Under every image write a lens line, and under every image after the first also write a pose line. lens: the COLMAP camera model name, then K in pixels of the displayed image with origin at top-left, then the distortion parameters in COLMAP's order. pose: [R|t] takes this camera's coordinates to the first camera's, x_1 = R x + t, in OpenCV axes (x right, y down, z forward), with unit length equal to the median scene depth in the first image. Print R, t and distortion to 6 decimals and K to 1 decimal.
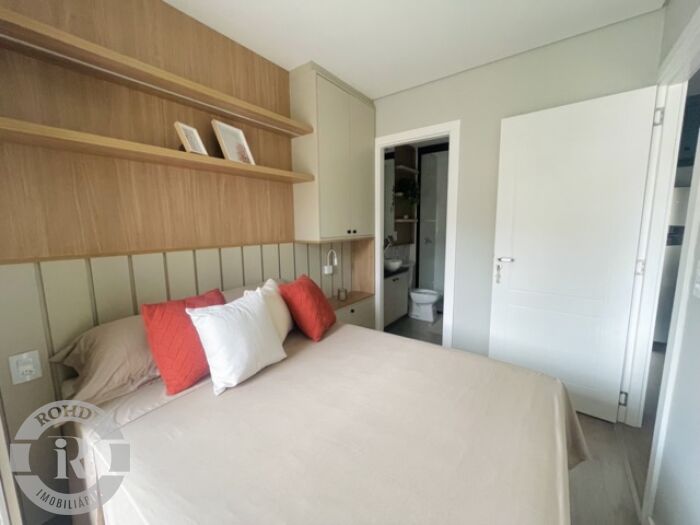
lens RADIAL K [[283.0, 0, 350.0], [0, 283.0, 262.5], [0, 0, 1]] dist [-0.002377, -0.000080]
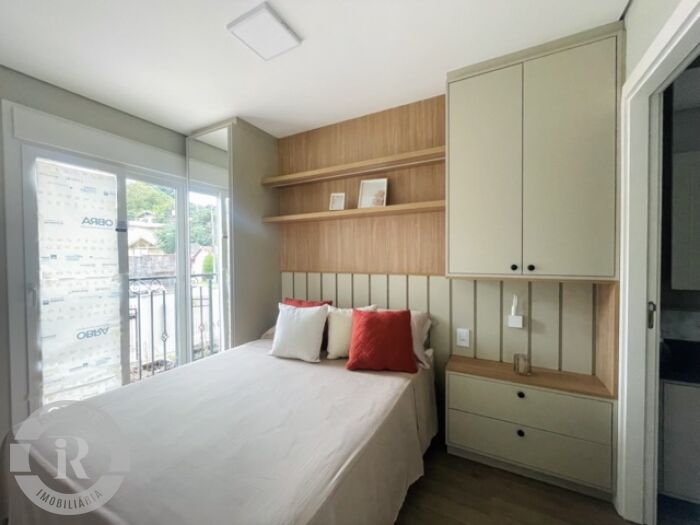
lens RADIAL K [[283.0, 0, 350.0], [0, 283.0, 262.5], [0, 0, 1]] dist [-0.002377, -0.000080]
pose [[0.142179, 0.029415, -0.989404, 0.727617], [-0.125380, 0.992042, 0.011476, -0.098951], [0.981868, 0.122419, 0.144736, 0.658222]]
